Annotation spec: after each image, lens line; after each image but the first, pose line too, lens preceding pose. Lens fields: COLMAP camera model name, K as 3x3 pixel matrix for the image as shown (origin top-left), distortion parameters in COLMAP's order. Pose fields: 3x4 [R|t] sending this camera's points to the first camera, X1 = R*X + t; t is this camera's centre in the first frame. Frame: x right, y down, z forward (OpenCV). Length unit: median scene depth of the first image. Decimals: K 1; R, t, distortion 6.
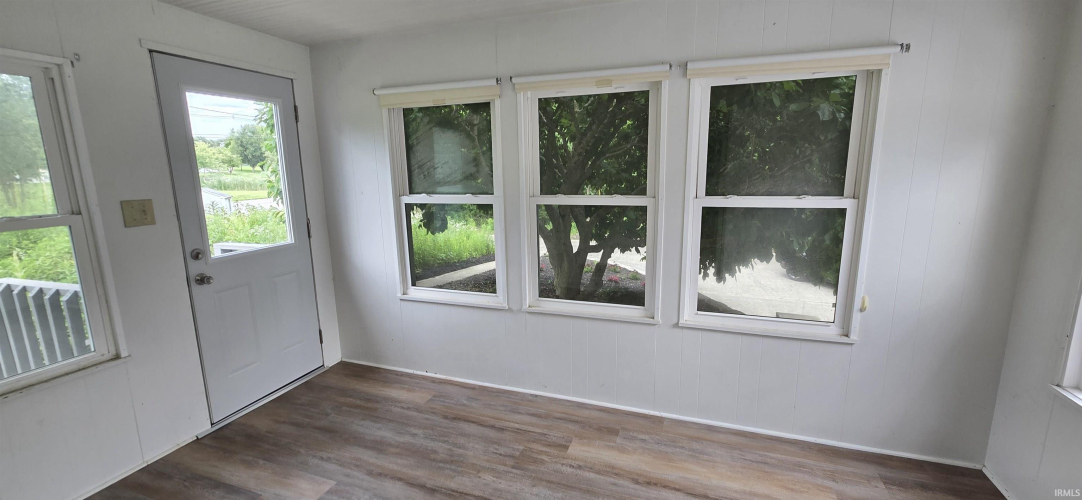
lens RADIAL K [[440.4, 0, 541.0], [0, 440.4, 250.0], [0, 0, 1]] dist [0.001683, 0.000315]
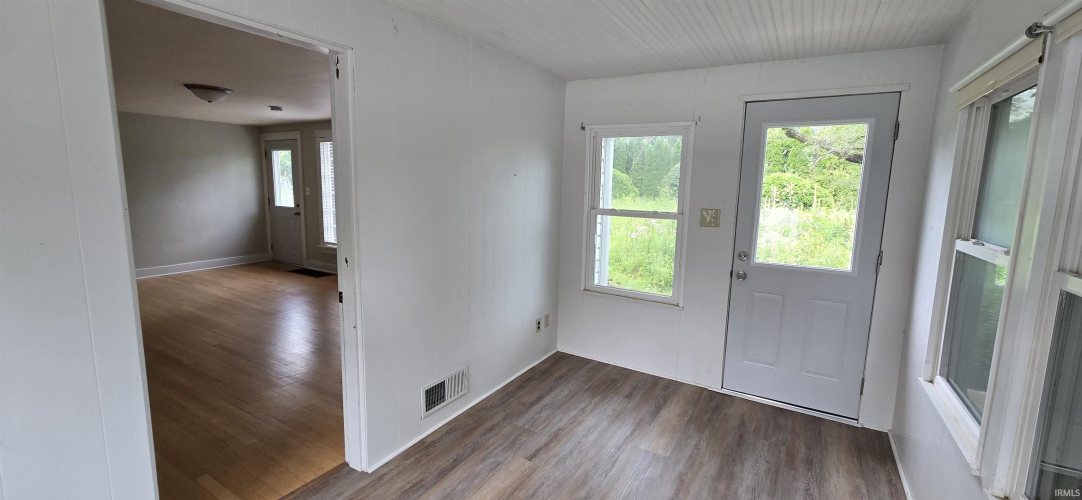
lens RADIAL K [[449.2, 0, 541.0], [0, 449.2, 250.0], [0, 0, 1]] dist [-0.000770, -0.000131]
pose [[-0.194441, 0.157313, -0.968217, 0.543206], [-0.201718, 0.959547, 0.196414, -0.133861], [0.959949, 0.233498, -0.154843, 0.599971]]
